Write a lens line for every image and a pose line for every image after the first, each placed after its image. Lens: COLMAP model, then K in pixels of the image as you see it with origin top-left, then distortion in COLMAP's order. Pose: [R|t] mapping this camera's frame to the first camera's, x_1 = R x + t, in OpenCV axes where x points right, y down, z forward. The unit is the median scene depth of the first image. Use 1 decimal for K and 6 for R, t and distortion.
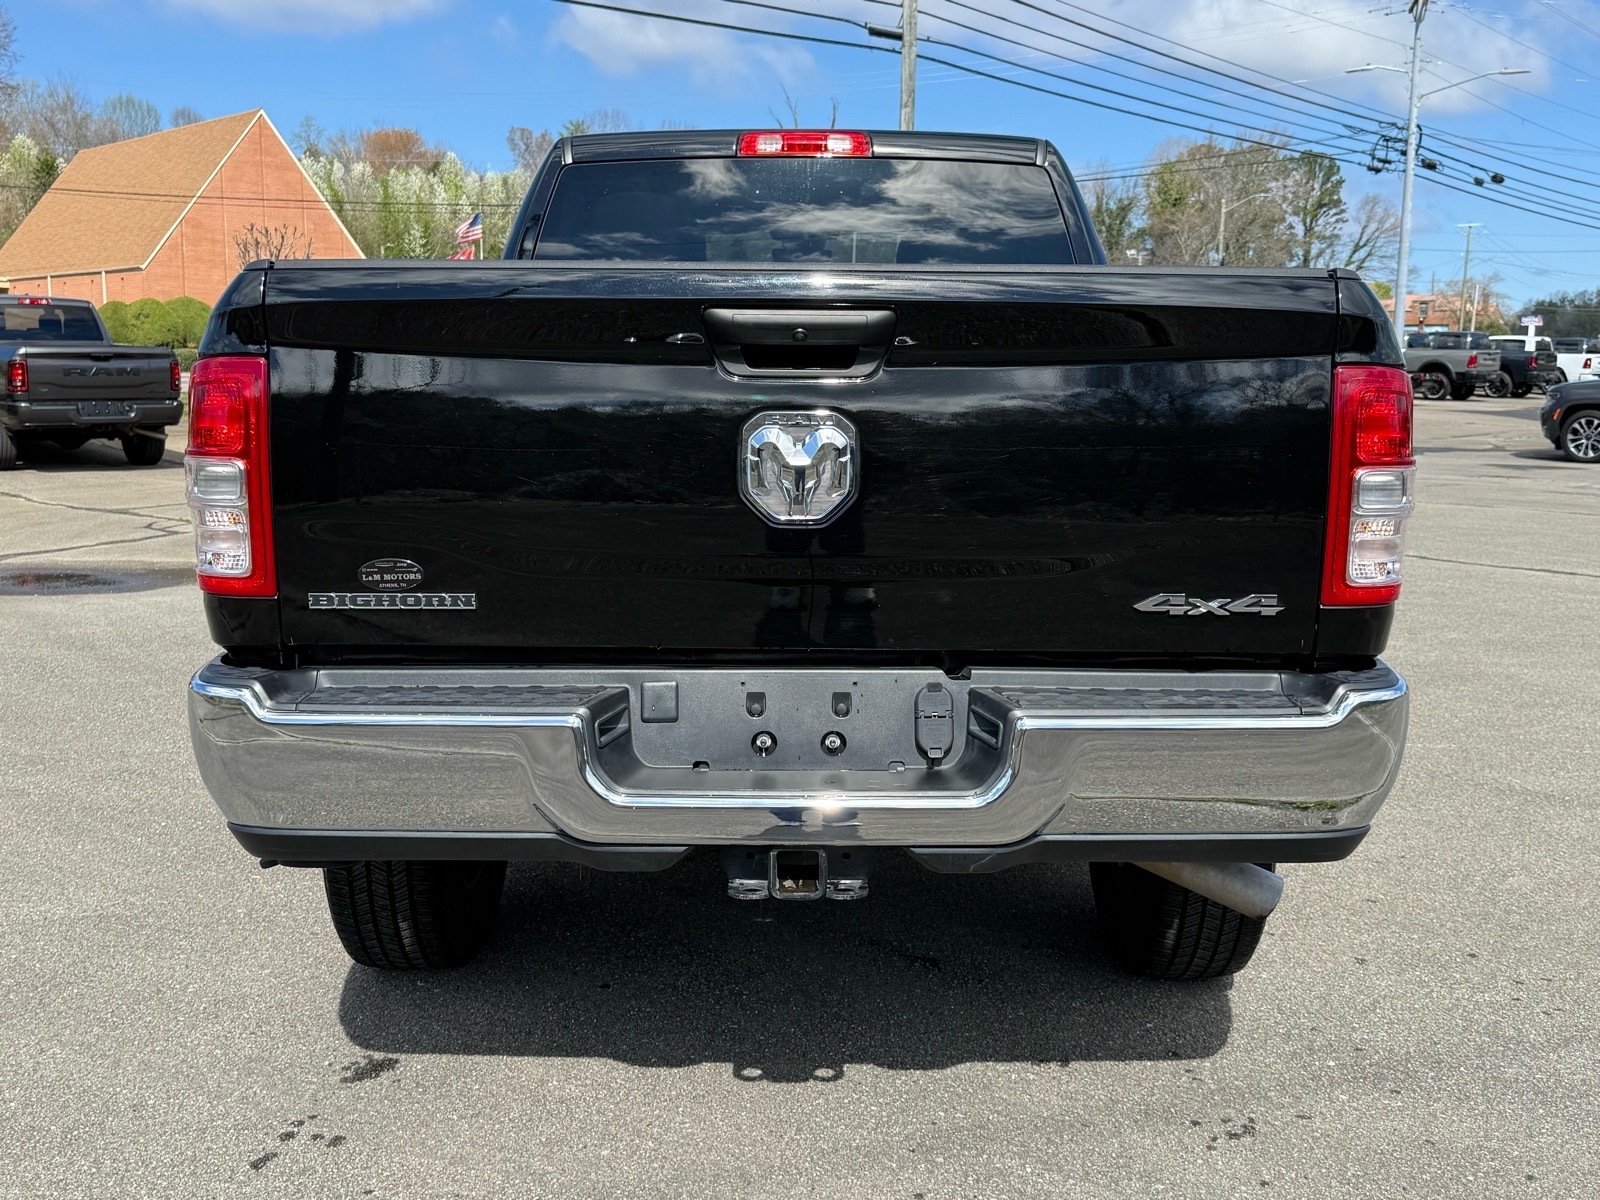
lens RADIAL K [[1591.9, 0, 800.0], [0, 1591.9, 600.0], [0, 0, 1]] dist [0.174559, -0.392628]
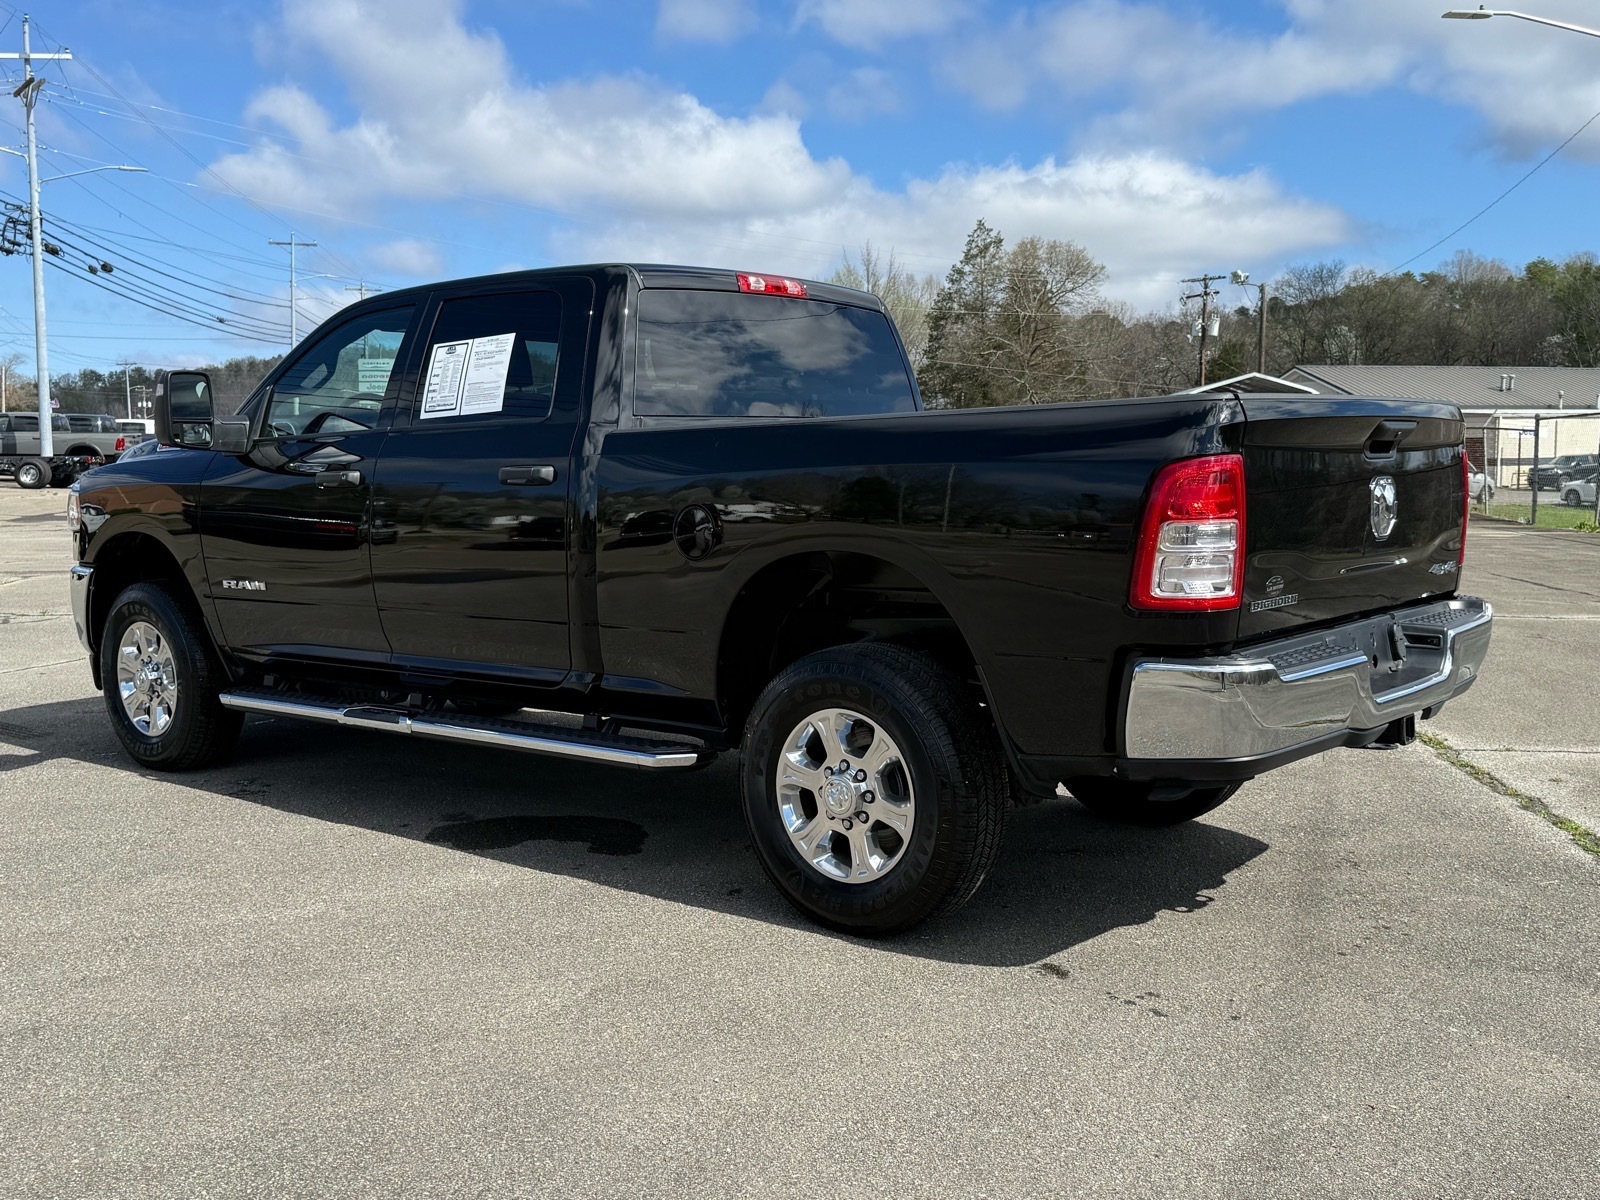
lens RADIAL K [[1596.6, 0, 800.0], [0, 1596.6, 600.0], [0, 0, 1]] dist [0.061929, -0.015810]
pose [[0.635278, -0.089083, 0.767128, -0.111234], [0.126216, 0.991945, 0.010667, -0.004920], [-0.761899, 0.090048, 0.641405, 0.020969]]
